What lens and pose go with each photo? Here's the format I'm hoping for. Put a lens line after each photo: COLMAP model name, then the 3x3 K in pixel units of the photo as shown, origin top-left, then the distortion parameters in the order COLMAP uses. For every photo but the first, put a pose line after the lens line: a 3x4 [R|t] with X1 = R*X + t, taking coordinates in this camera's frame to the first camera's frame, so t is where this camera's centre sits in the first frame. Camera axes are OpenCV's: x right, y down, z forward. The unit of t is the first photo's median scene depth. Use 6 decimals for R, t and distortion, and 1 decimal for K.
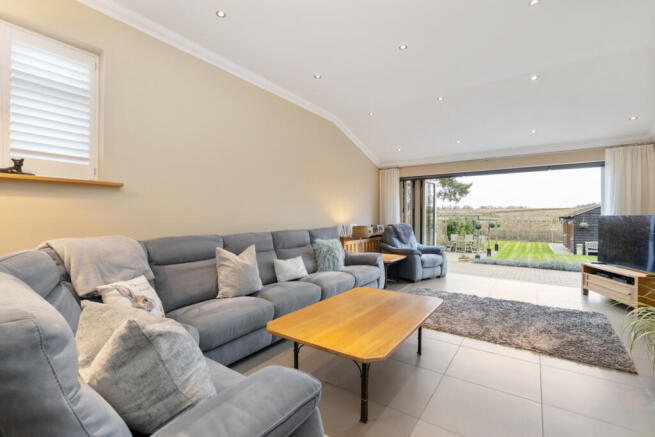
lens RADIAL K [[295.6, 0, 327.5], [0, 295.6, 218.5], [0, 0, 1]] dist [-0.001594, 0.000040]
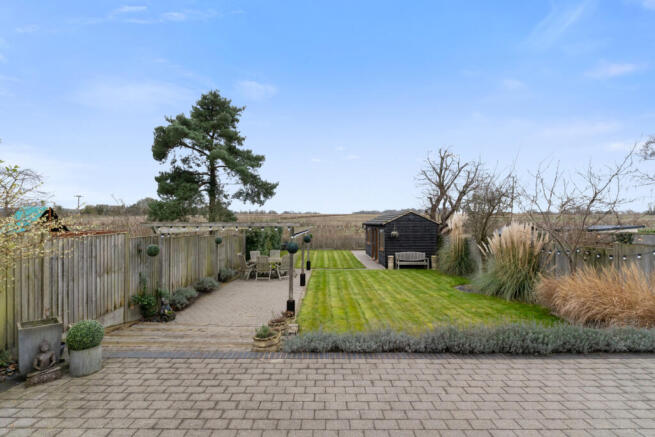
lens RADIAL K [[308.6, 0, 327.5], [0, 308.6, 218.5], [0, 0, 1]] dist [0.000197, -0.000007]
pose [[0.815707, 0.006506, 0.578429, 0.169314], [0.002037, 0.999898, -0.014119, -0.011465], [-0.578462, 0.012696, 0.815611, 0.357296]]
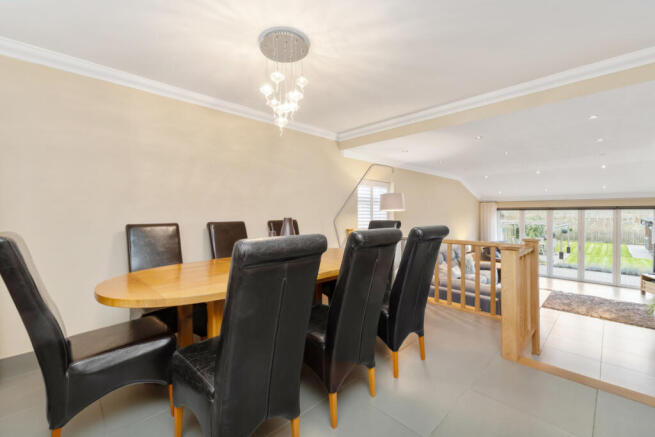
lens RADIAL K [[277.9, 0, 327.5], [0, 277.9, 218.5], [0, 0, 1]] dist [0.002647, 0.000134]
pose [[0.982540, -0.003280, -0.186022, -0.107636], [0.005679, 0.999907, 0.012367, -0.037501], [0.185965, -0.013207, 0.982468, -0.166686]]
